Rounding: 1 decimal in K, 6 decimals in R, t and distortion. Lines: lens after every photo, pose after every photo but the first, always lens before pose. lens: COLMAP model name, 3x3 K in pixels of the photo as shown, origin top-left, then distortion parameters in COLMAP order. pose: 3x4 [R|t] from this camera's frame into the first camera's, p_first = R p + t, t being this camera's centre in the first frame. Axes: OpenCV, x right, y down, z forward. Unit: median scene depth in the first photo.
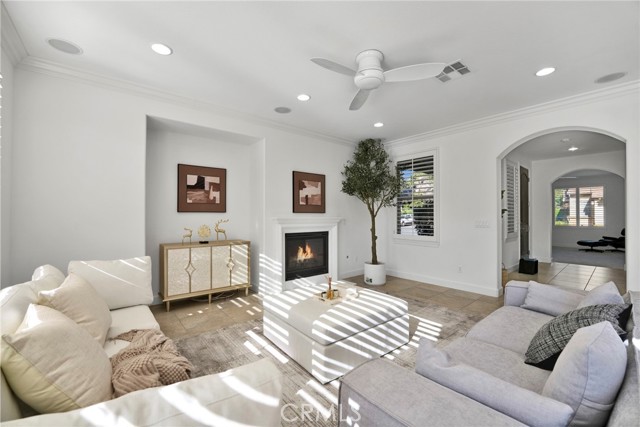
lens RADIAL K [[268.9, 0, 318.4], [0, 268.9, 213.3], [0, 0, 1]] dist [-0.015367, 0.004386]
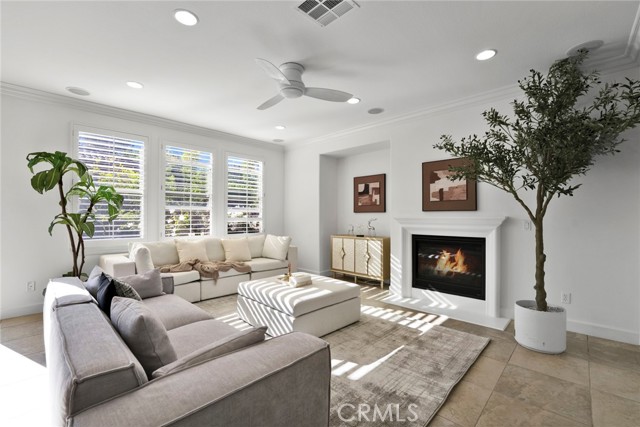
lens RADIAL K [[268.9, 0, 313.7], [0, 268.9, 214.0], [0, 0, 1]] dist [-0.015367, 0.004386]
pose [[0.106192, -0.008990, -0.994305, 0.750309], [0.005538, 0.999949, -0.008449, 0.012771], [0.994330, -0.004609, 0.106237, 0.571593]]
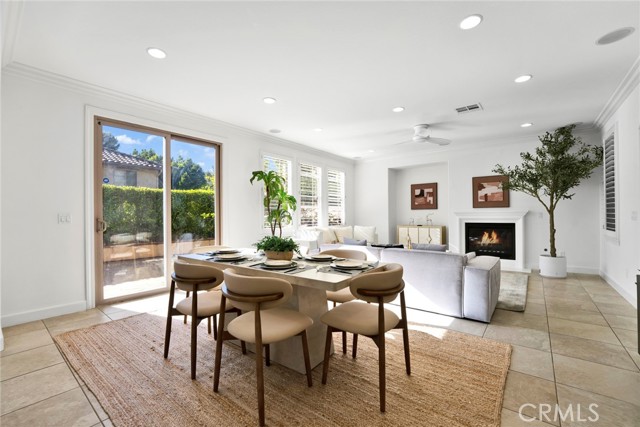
lens RADIAL K [[268.9, 0, 318.5], [0, 268.9, 214.4], [0, 0, 1]] dist [-0.015367, 0.004386]
pose [[0.202747, -0.007836, -0.979200, 1.113303], [0.014182, 0.999887, -0.005065, 0.027420], [0.979128, -0.012860, 0.202835, -0.051760]]
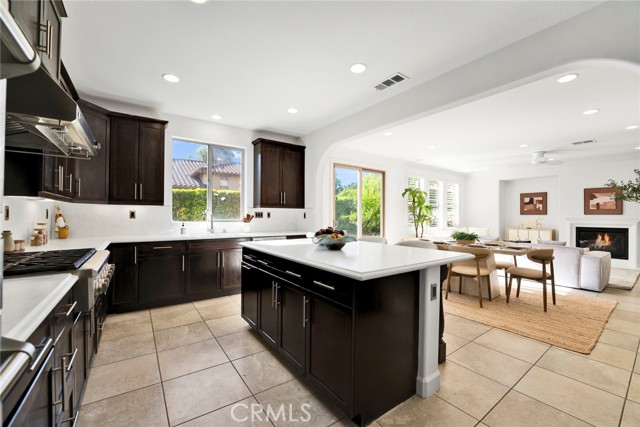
lens RADIAL K [[268.9, 0, 316.5], [0, 268.9, 213.5], [0, 0, 1]] dist [-0.015367, 0.004386]
pose [[-0.045755, -0.008594, -0.998916, 1.641679], [0.001263, 0.999962, -0.008661, 0.003521], [0.998952, -0.001657, -0.045742, -0.571766]]
